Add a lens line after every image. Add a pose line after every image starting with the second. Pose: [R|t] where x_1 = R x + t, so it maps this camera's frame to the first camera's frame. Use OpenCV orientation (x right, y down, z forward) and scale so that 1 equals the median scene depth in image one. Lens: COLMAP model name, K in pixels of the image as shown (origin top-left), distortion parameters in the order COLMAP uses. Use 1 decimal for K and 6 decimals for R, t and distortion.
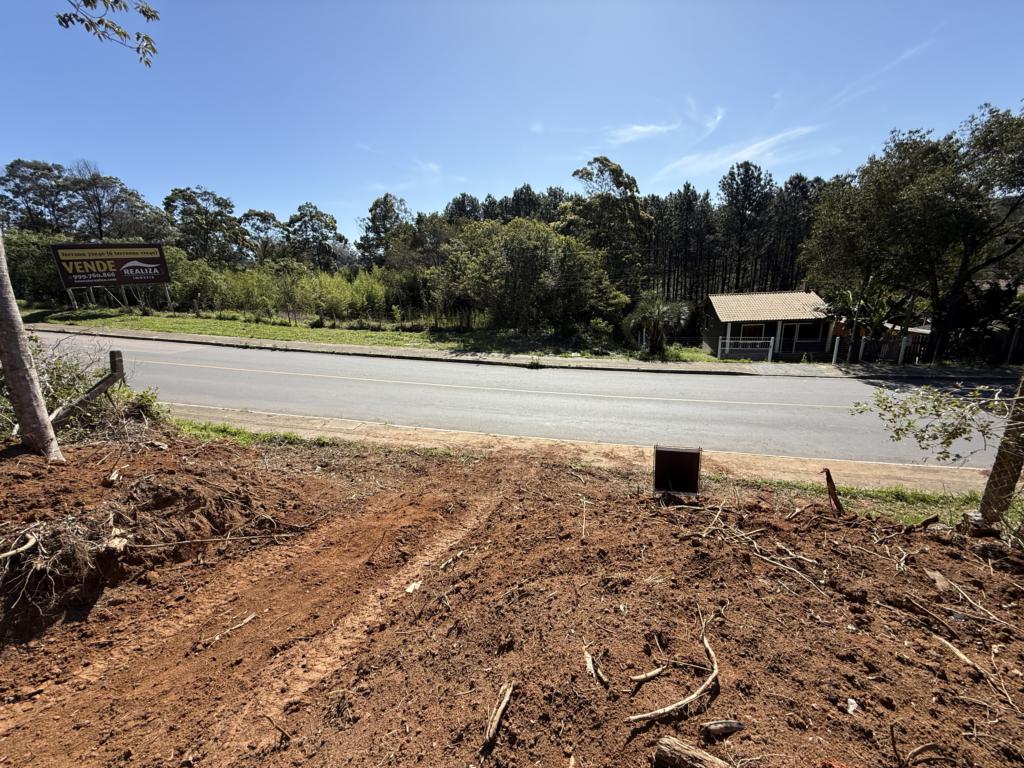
lens RADIAL K [[404.6, 0, 509.2], [0, 404.6, 387.4], [0, 0, 1]] dist [0.000282, -0.000188]
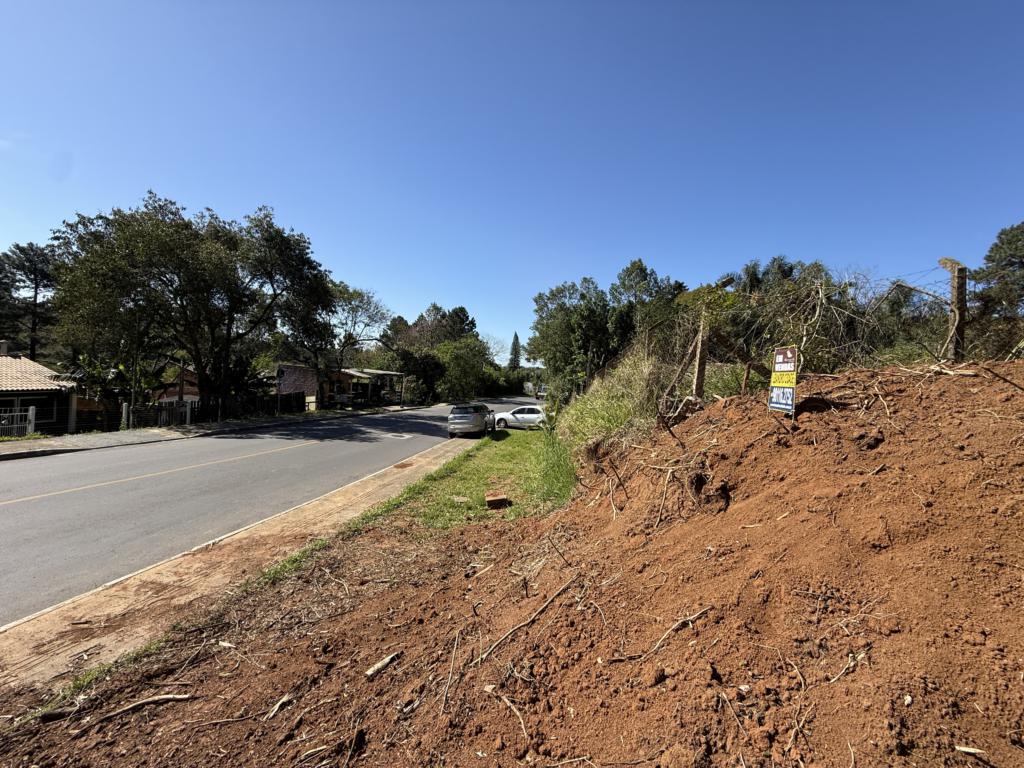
lens RADIAL K [[404.6, 0, 509.2], [0, 404.6, 387.4], [0, 0, 1]] dist [0.000282, -0.000188]
pose [[-0.069693, 0.020140, 0.997365, -0.081041], [0.213485, 0.976934, -0.004810, 0.019837], [-0.974457, 0.212588, -0.072385, 0.329960]]
